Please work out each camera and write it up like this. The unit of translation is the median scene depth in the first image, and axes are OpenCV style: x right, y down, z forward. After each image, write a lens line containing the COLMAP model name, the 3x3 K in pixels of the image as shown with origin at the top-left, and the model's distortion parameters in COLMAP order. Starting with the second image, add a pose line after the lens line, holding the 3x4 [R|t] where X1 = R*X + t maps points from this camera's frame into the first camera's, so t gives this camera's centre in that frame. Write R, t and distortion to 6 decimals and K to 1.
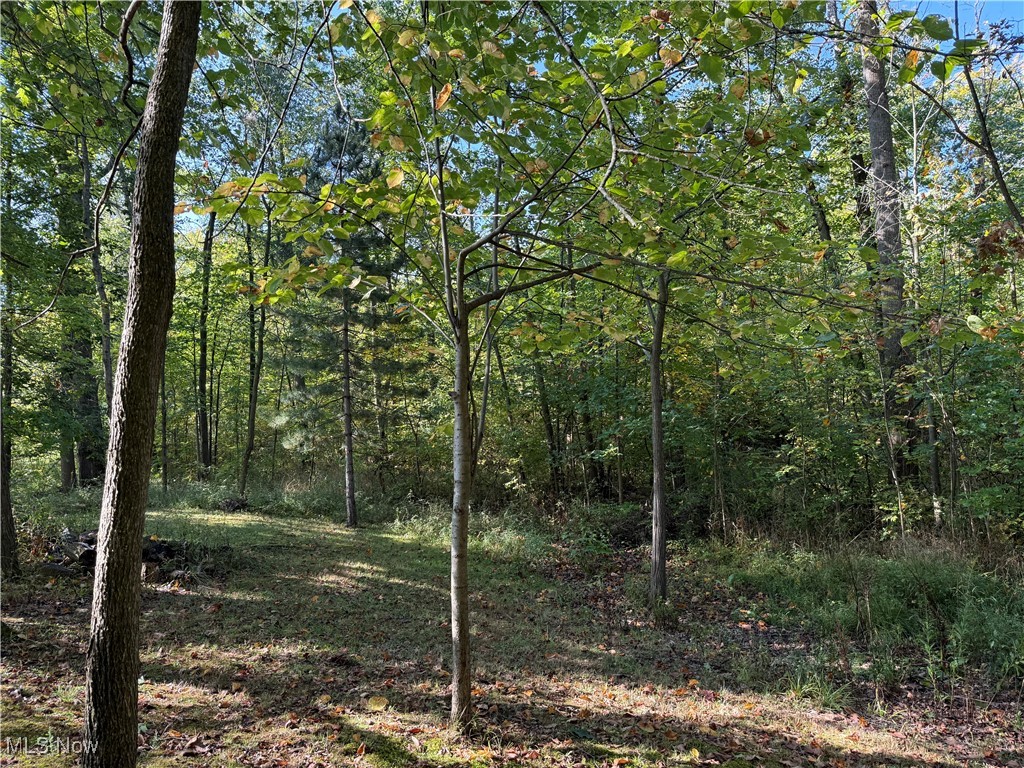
lens RADIAL K [[722.0, 0, 511.0], [0, 722.0, 387.5], [0, 0, 1]] dist [0.035743, -0.044227]
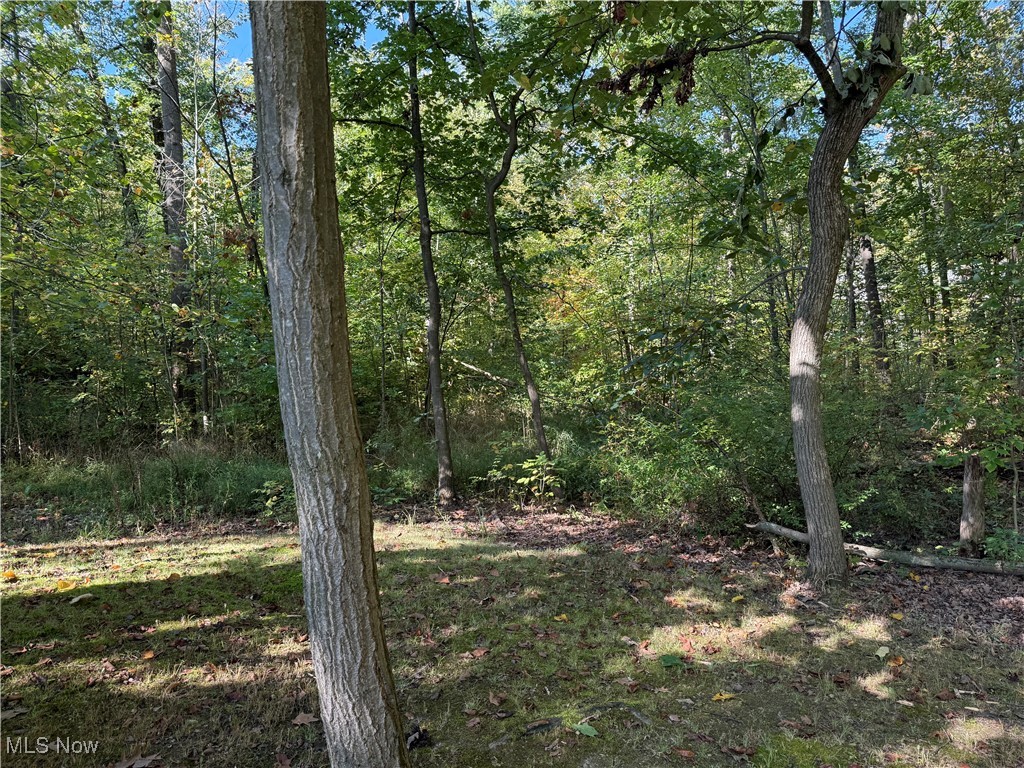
lens RADIAL K [[722.0, 0, 509.1], [0, 722.0, 390.1], [0, 0, 1]] dist [0.035743, -0.044227]
pose [[0.630876, -0.019939, 0.775628, -0.093275], [-0.049988, 0.996548, 0.066276, -0.008931], [-0.774272, -0.080584, 0.627701, -0.263805]]
